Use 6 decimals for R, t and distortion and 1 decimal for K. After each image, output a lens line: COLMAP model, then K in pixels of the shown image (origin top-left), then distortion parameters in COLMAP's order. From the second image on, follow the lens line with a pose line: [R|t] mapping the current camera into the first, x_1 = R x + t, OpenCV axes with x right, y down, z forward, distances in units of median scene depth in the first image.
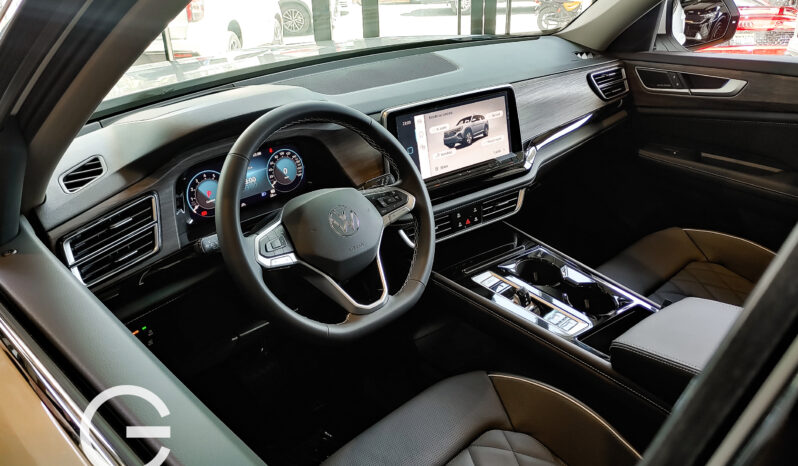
lens RADIAL K [[642.2, 0, 399.0], [0, 642.2, 233.0], [0, 0, 1]] dist [0.032980, -0.001819]
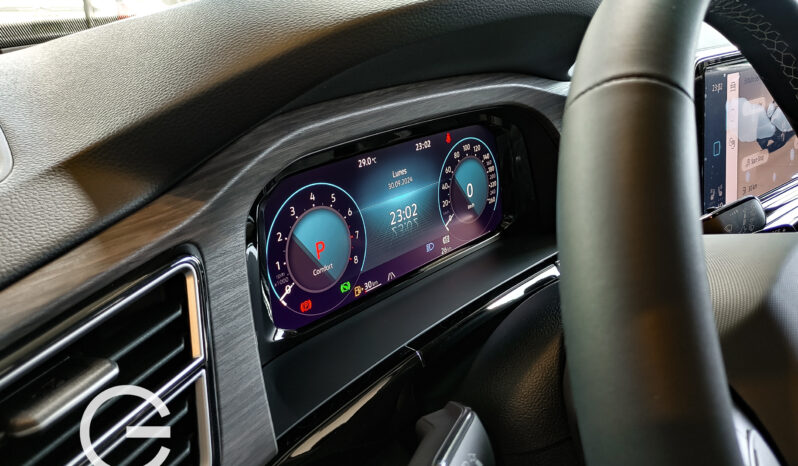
lens RADIAL K [[642.2, 0, 399.0], [0, 642.2, 233.0], [0, 0, 1]] dist [0.032980, -0.001819]
pose [[0.994193, 0.000525, 0.107611, -0.239966], [0.006334, 0.997969, -0.063389, -0.039139], [-0.107426, 0.063702, 0.992170, 0.538962]]
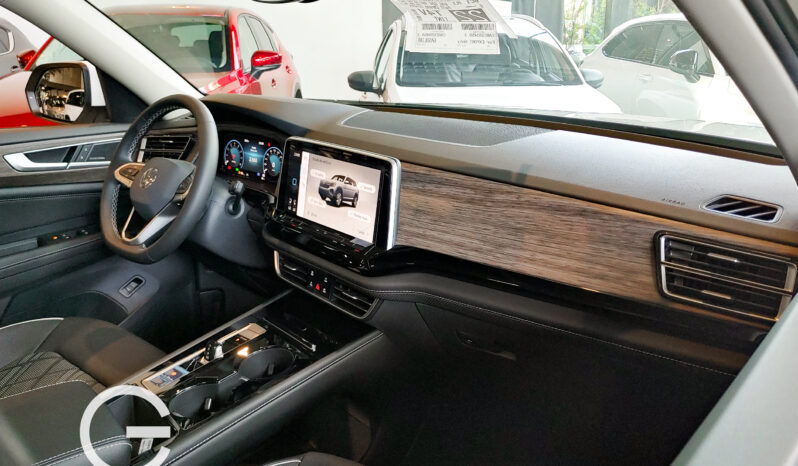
lens RADIAL K [[642.2, 0, 399.0], [0, 642.2, 233.0], [0, 0, 1]] dist [0.032980, -0.001819]
pose [[0.082814, 0.330115, -0.940301, 0.944405], [-0.418023, 0.868028, 0.267926, -0.373614], [0.904654, 0.370879, 0.209881, 0.907797]]
